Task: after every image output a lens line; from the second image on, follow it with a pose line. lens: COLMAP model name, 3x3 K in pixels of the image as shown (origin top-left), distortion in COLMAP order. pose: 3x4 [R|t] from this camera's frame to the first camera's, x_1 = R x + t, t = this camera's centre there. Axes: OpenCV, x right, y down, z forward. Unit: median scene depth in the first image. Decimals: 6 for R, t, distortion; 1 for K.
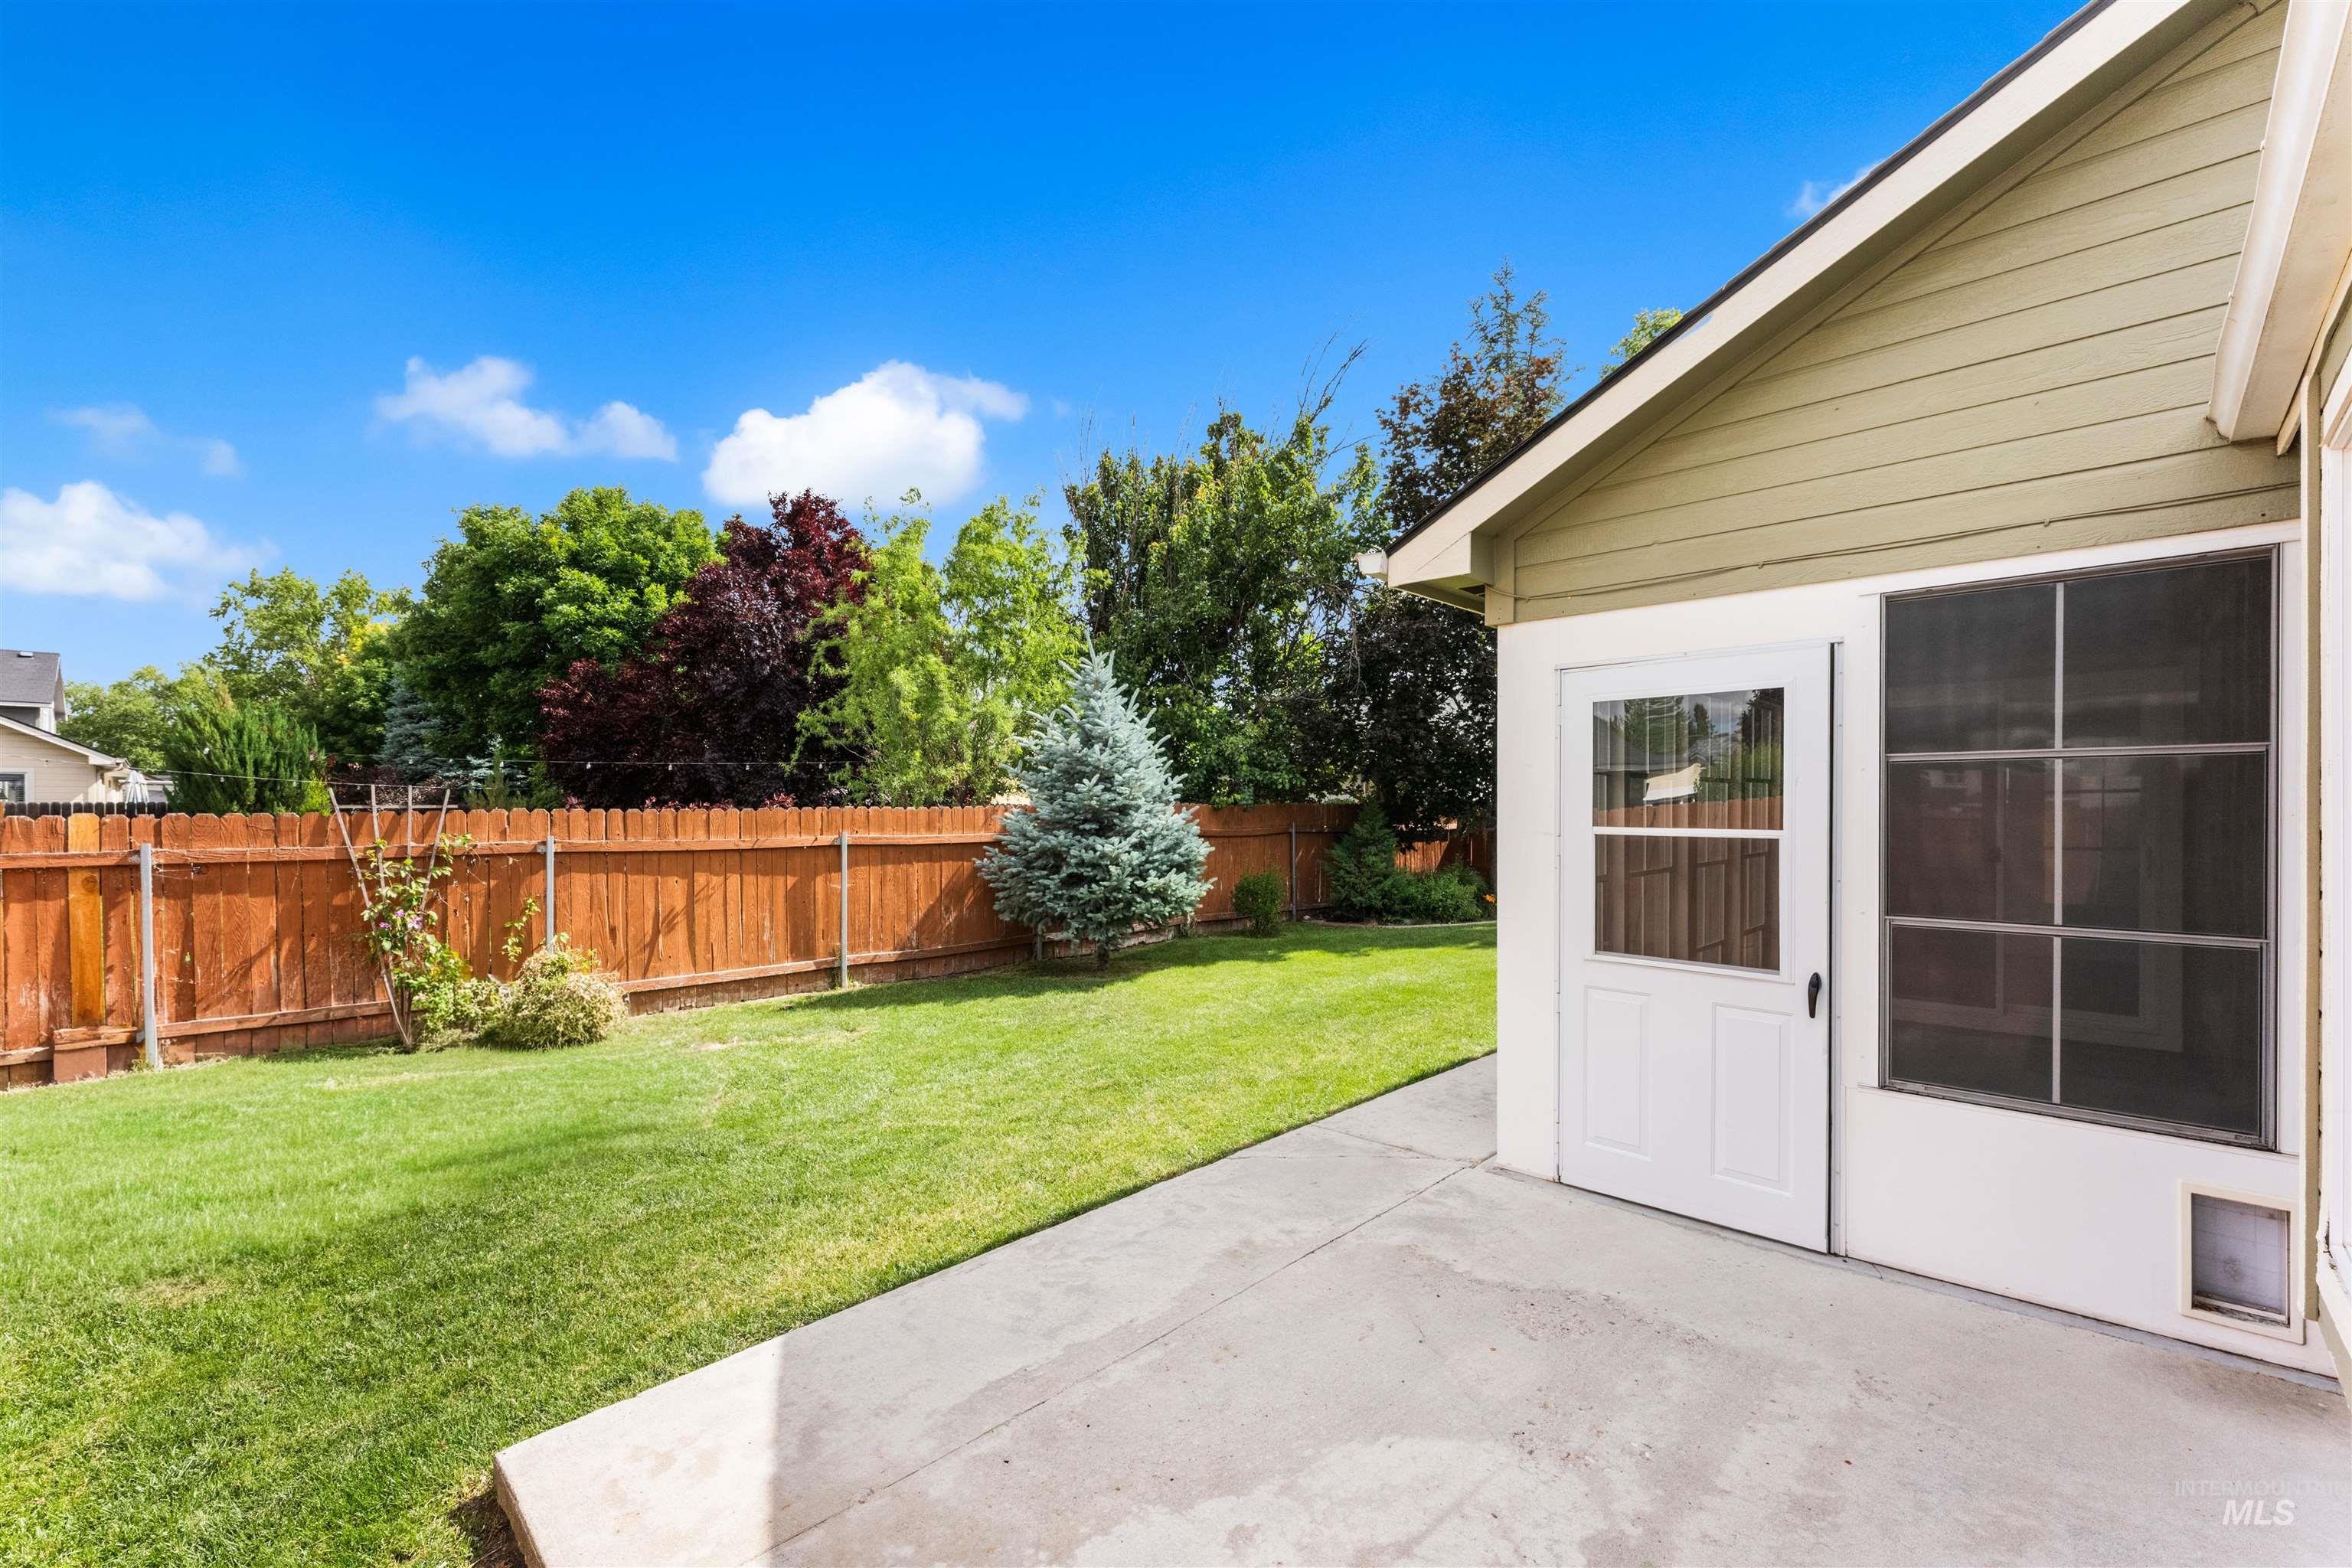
lens RADIAL K [[990.4, 0, 1170.5], [0, 990.4, 808.7], [0, 0, 1]] dist [0.000606, -0.000178]
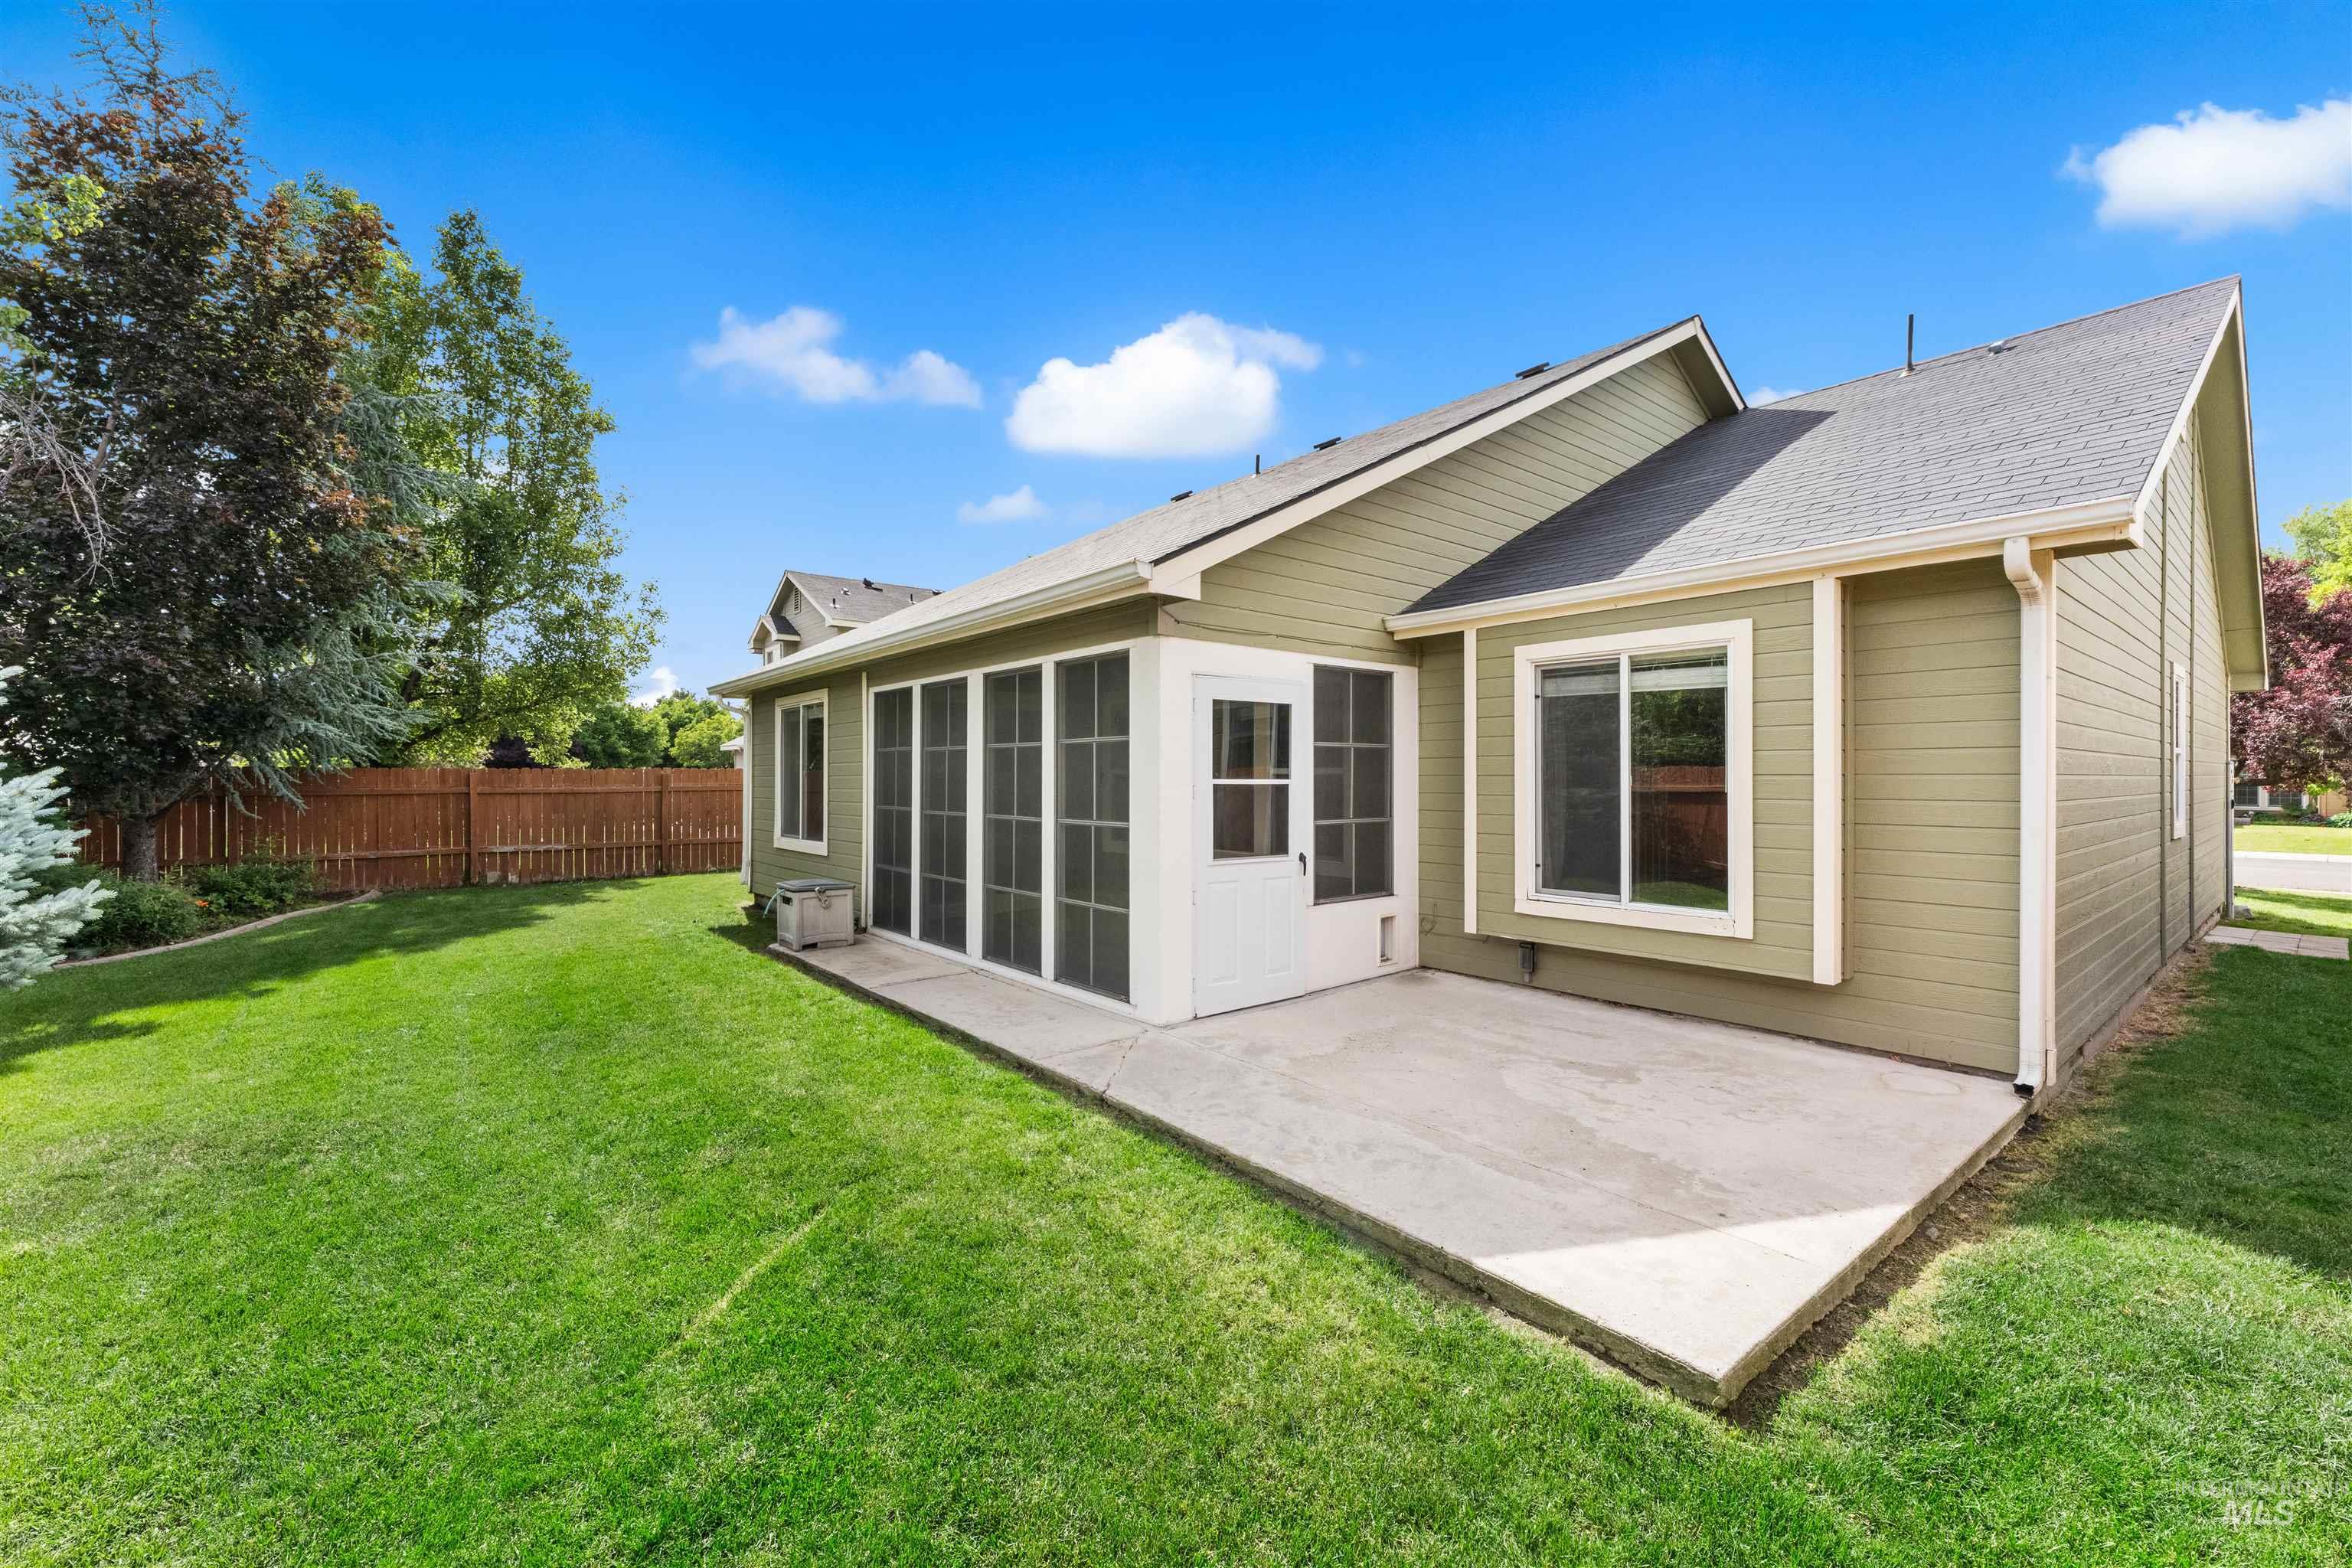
lens RADIAL K [[950.7, 0, 1180.8], [0, 950.7, 778.0], [0, 0, 1]] dist [0.001667, -0.000548]
pose [[0.105366, 0.000800, 0.994433, -0.457414], [0.004692, 0.999988, -0.001302, 0.007833], [-0.994422, 0.004803, 0.105361, 0.386374]]
